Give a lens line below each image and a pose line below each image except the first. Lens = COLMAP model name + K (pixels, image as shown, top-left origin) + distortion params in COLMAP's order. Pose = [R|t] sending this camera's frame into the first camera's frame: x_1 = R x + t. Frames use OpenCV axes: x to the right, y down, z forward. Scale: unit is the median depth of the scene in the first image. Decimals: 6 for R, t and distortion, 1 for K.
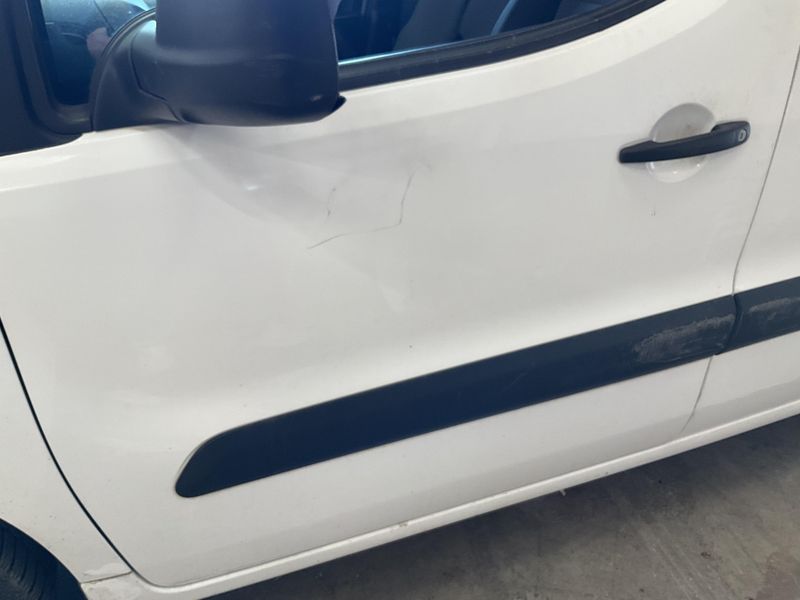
lens RADIAL K [[650.5, 0, 400.0], [0, 650.5, 300.0], [0, 0, 1]] dist [0.077929, -0.132709]
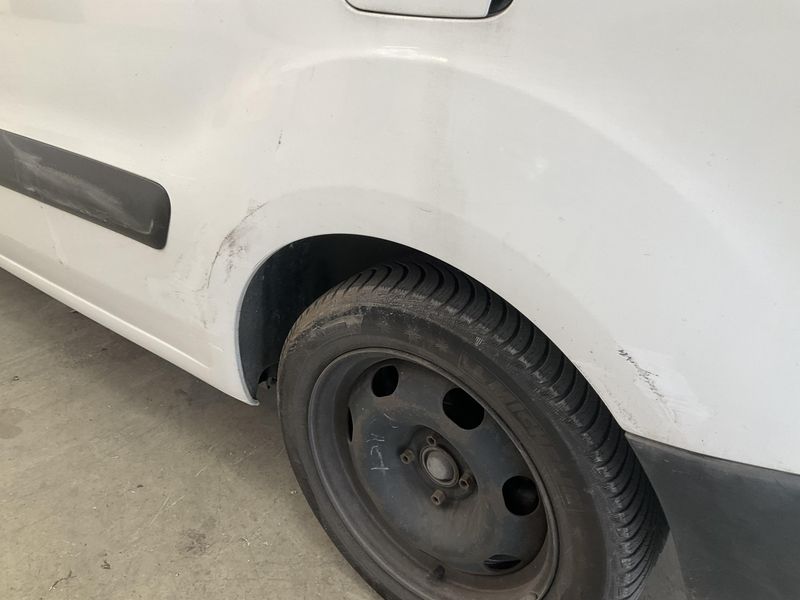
lens RADIAL K [[664.4, 0, 400.0], [0, 664.4, 300.0], [0, 0, 1]] dist [0.077913, -0.139117]
pose [[0.511133, 0.420790, -0.749452, 2.054635], [-0.435415, 0.878562, 0.196323, -0.322689], [0.741051, 0.225976, 0.632280, 0.913330]]
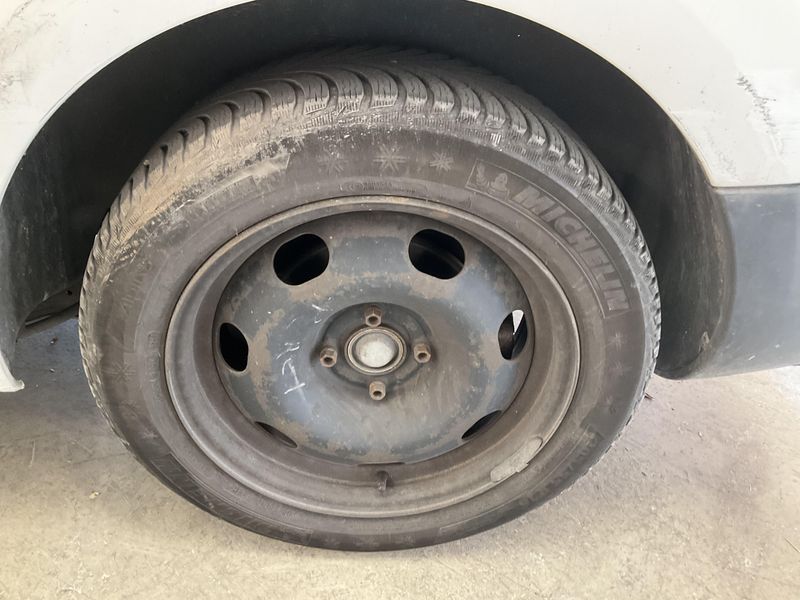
lens RADIAL K [[650.5, 0, 400.0], [0, 650.5, 300.0], [0, 0, 1]] dist [0.077929, -0.132709]
pose [[0.940899, 0.261074, -0.215752, 1.663559], [-0.246956, 0.964793, 0.090482, -0.094217], [0.231778, -0.031854, 0.972247, 0.925588]]
